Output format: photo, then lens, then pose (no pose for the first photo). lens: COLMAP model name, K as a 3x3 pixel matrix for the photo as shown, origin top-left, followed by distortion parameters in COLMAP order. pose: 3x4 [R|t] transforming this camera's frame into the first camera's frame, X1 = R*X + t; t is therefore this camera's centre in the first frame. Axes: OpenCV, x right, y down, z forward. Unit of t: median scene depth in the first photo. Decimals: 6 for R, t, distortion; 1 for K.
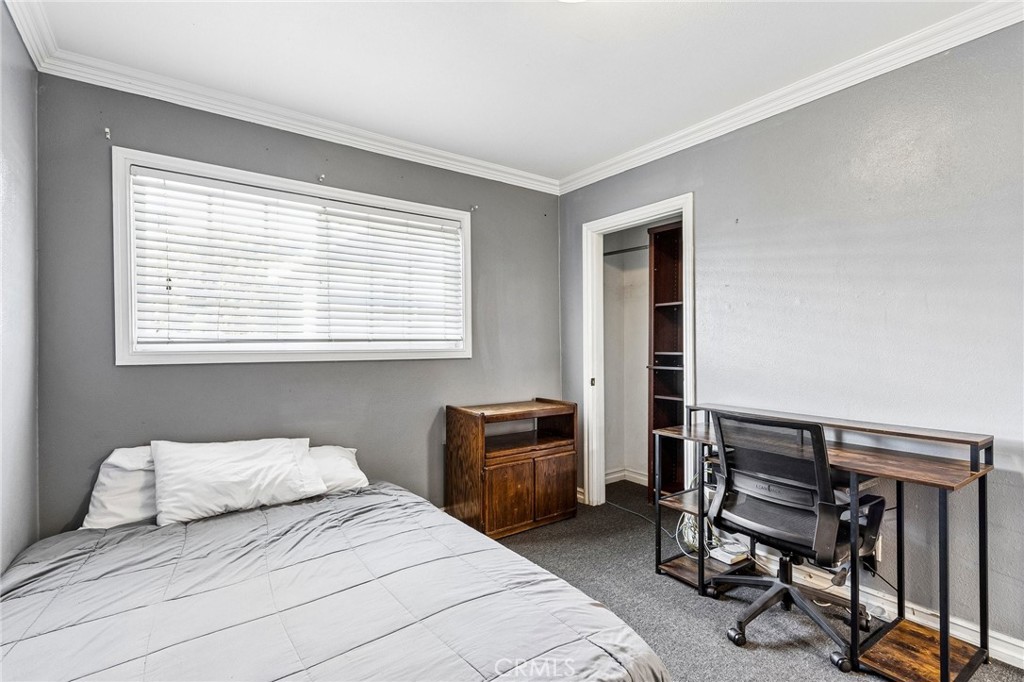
lens RADIAL K [[470.1, 0, 507.6], [0, 470.1, 344.1], [0, 0, 1]] dist [-0.003108, -0.000738]
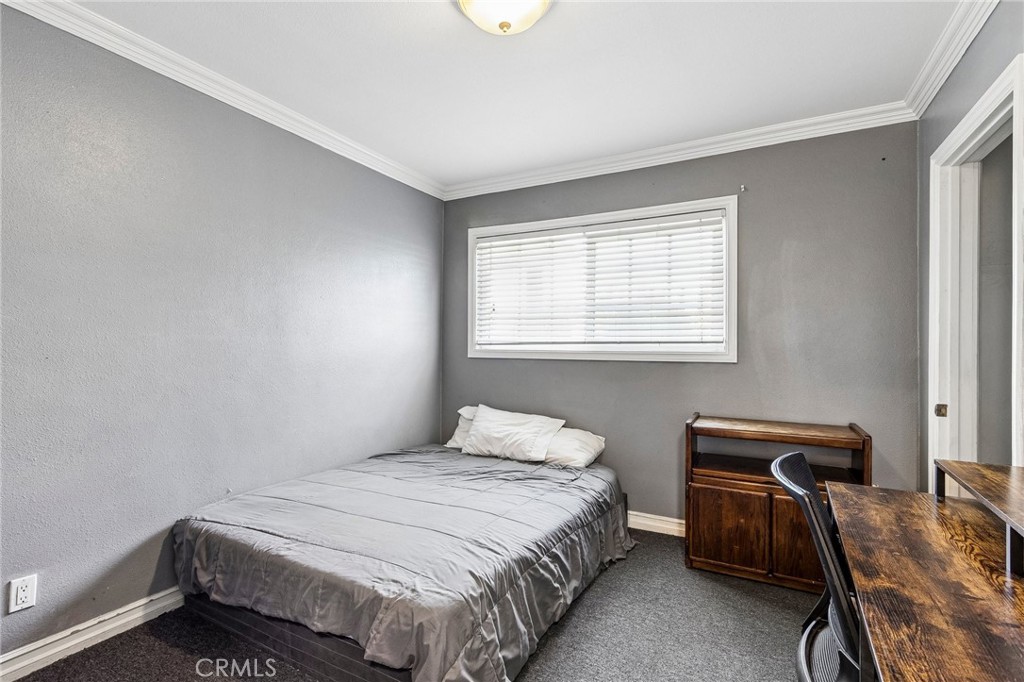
lens RADIAL K [[470.1, 0, 492.8], [0, 470.1, 343.6], [0, 0, 1]] dist [-0.003108, -0.000738]
pose [[0.435222, 0.001810, -0.900321, 0.703097], [-0.005277, 0.999986, -0.000541, -0.004377], [0.900308, 0.004987, 0.435226, 0.307376]]
